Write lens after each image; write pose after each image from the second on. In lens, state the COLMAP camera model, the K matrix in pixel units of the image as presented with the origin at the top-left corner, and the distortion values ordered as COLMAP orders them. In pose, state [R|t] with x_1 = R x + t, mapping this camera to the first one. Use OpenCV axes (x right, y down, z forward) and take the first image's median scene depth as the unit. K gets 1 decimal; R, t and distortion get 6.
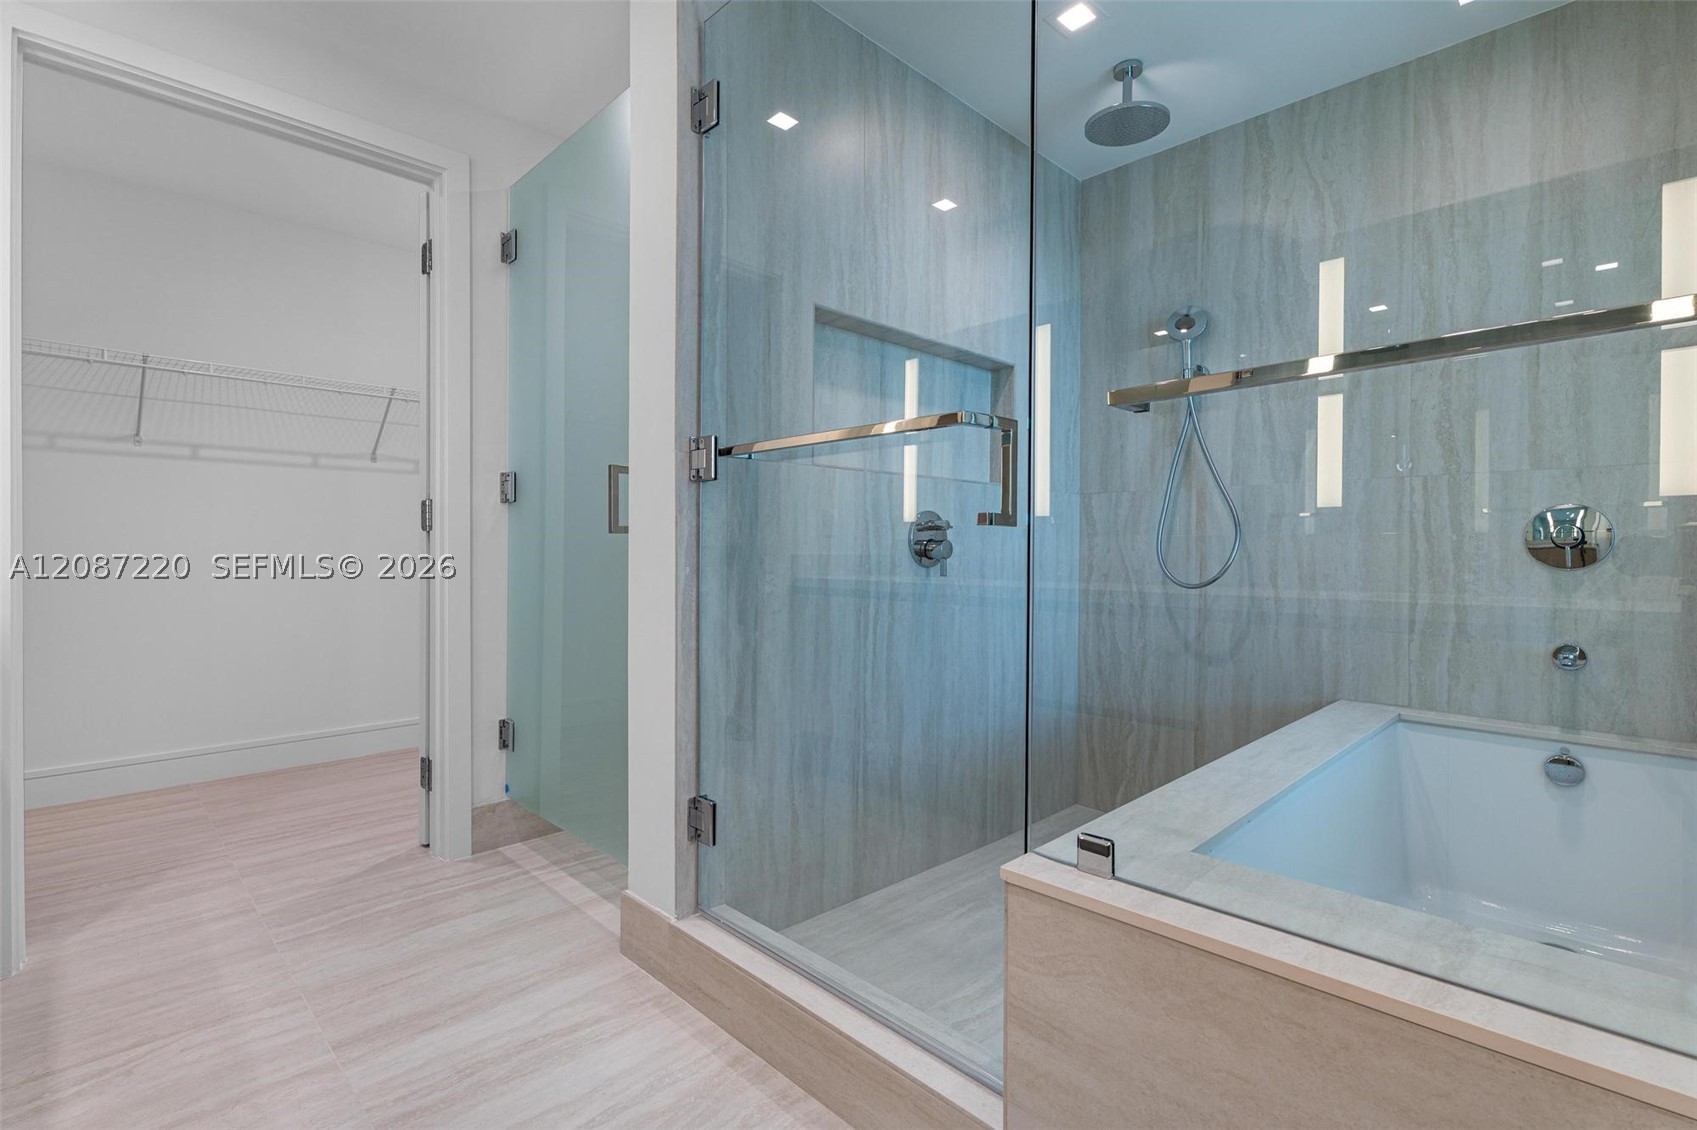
lens RADIAL K [[789.0, 0, 838.9], [0, 789.0, 552.9], [0, 0, 1]] dist [0.004914, -0.001552]
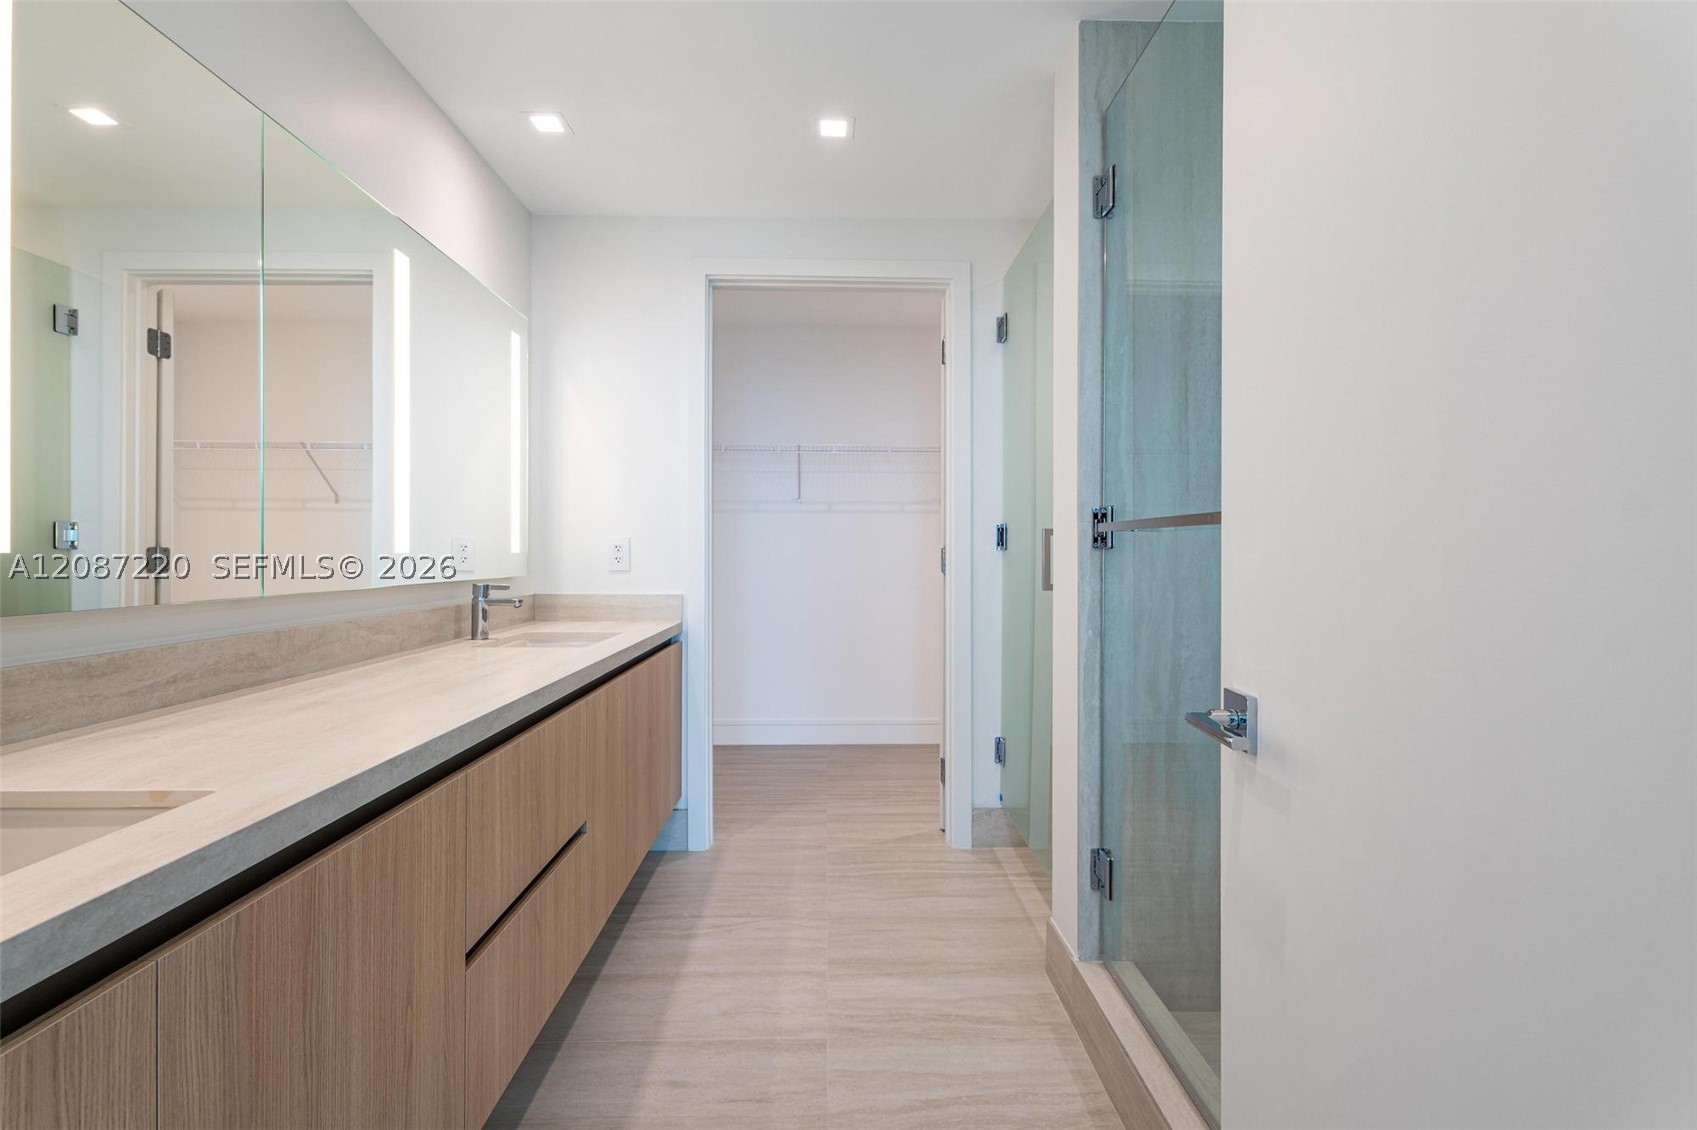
lens RADIAL K [[789.0, 0, 854.6], [0, 789.0, 554.3], [0, 0, 1]] dist [0.004914, -0.001552]
pose [[0.734363, 0.004072, -0.678744, 0.289367], [-0.005375, 0.999986, 0.000184, -0.080532], [0.678735, 0.003514, 0.734375, 0.007483]]
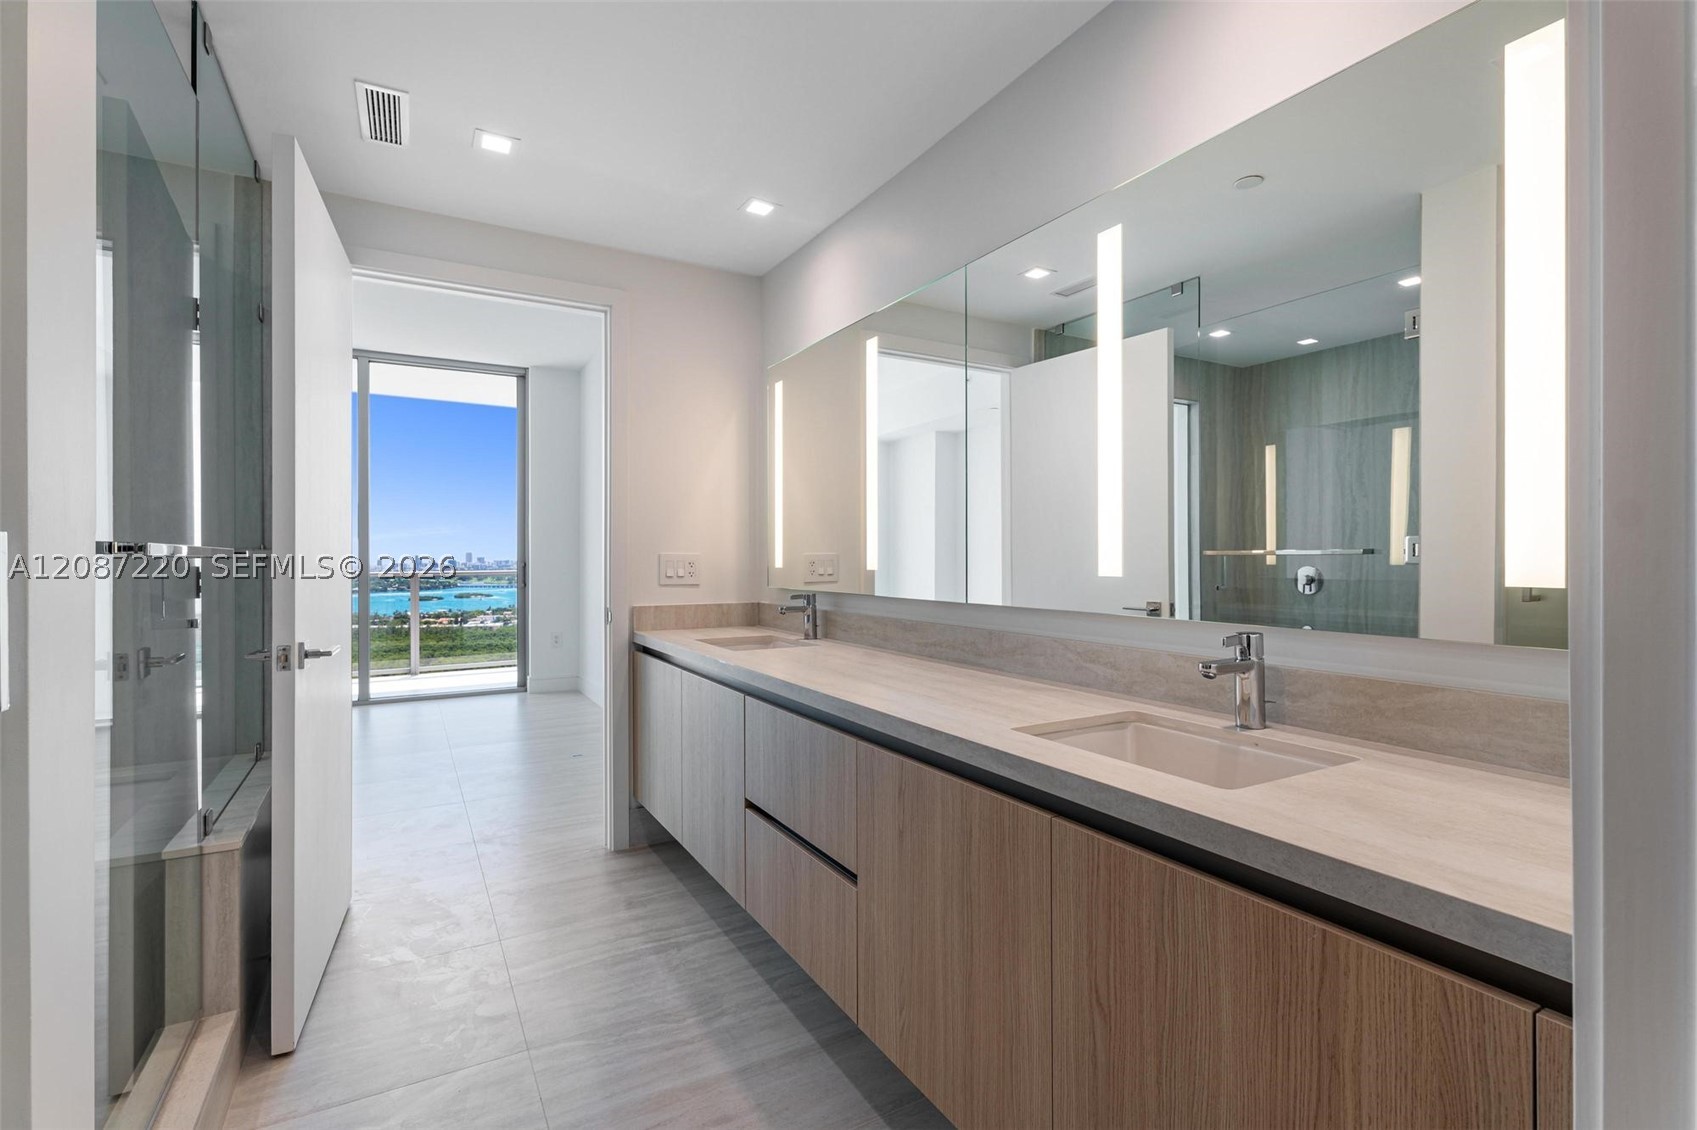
lens RADIAL K [[789.0, 0, 849.3], [0, 789.0, 558.0], [0, 0, 1]] dist [0.004914, -0.001552]
pose [[-0.968825, 0.000365, 0.247745, -0.859426], [0.002185, 0.999973, 0.007069, -0.108771], [-0.247736, 0.007390, -0.968799, 1.394025]]
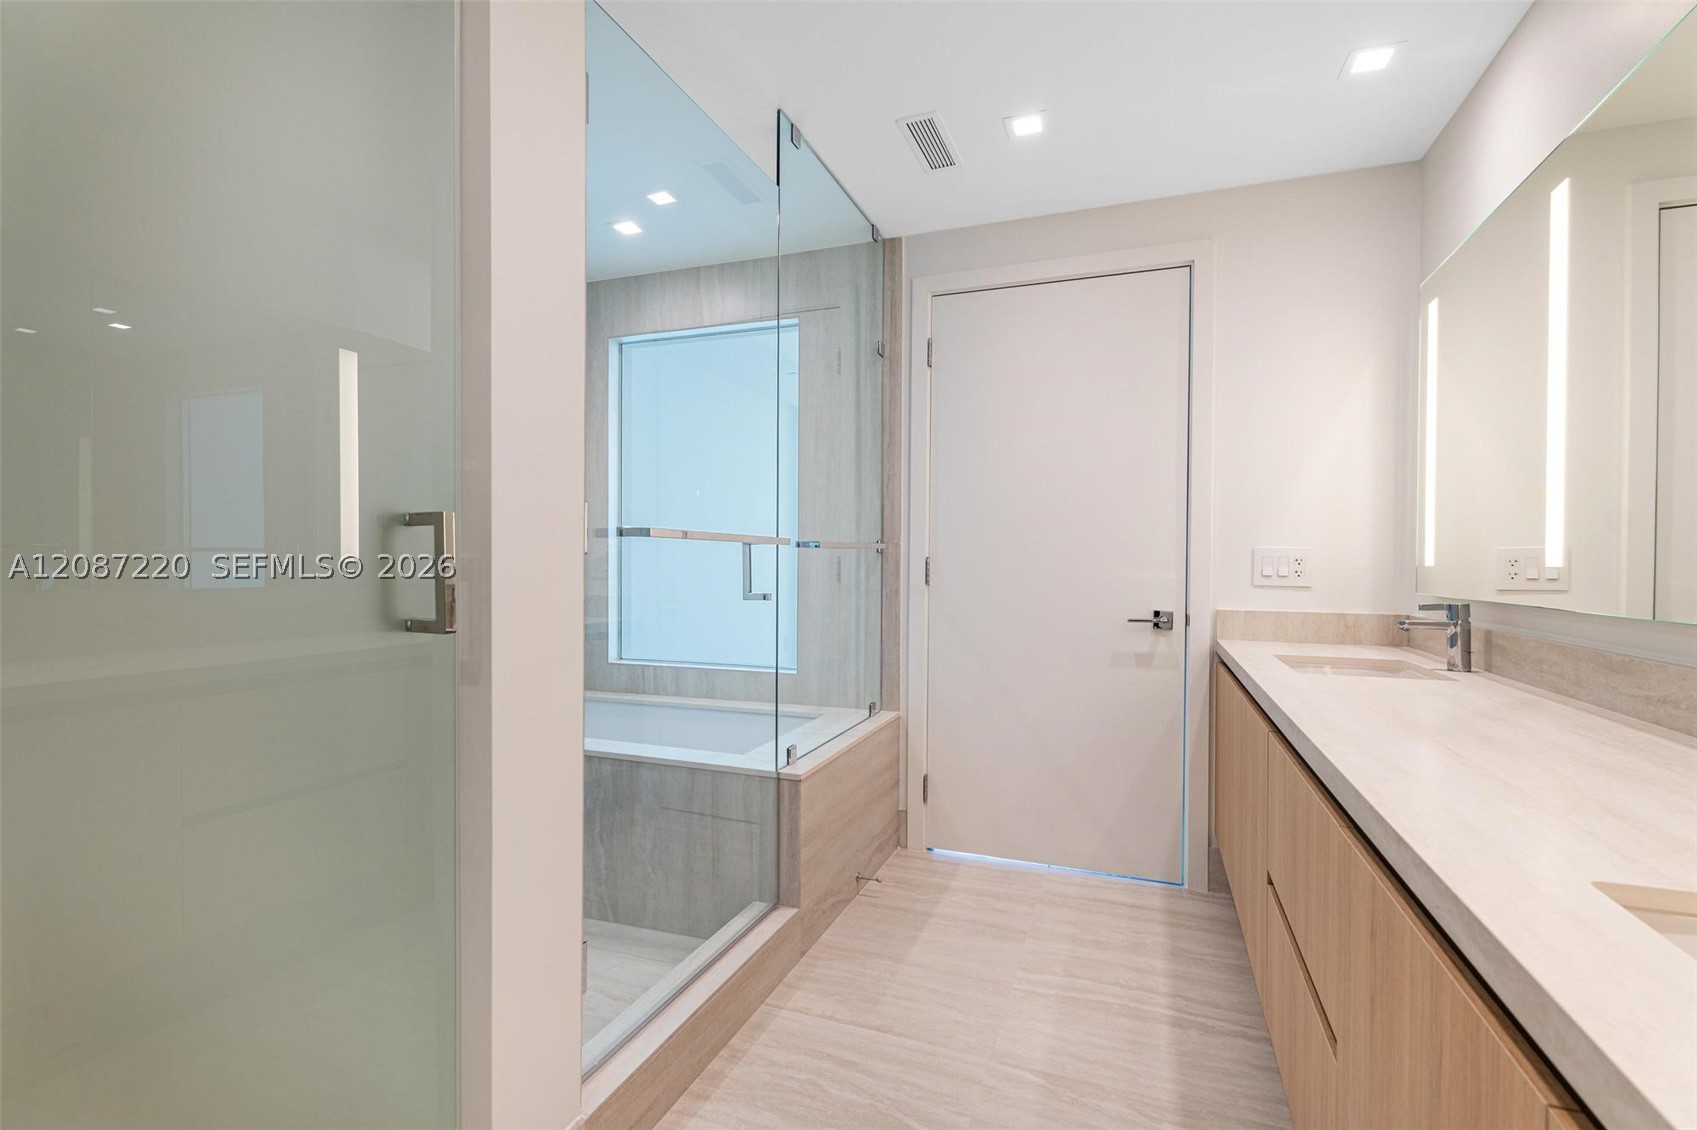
lens RADIAL K [[789.0, 0, 849.8], [0, 789.0, 566.1], [0, 0, 1]] dist [0.004914, -0.001552]
pose [[-0.417551, -0.009751, 0.908601, -1.013686], [-0.004241, 0.999952, 0.008783, -0.082765], [-0.908643, -0.000186, -0.417573, 1.073875]]
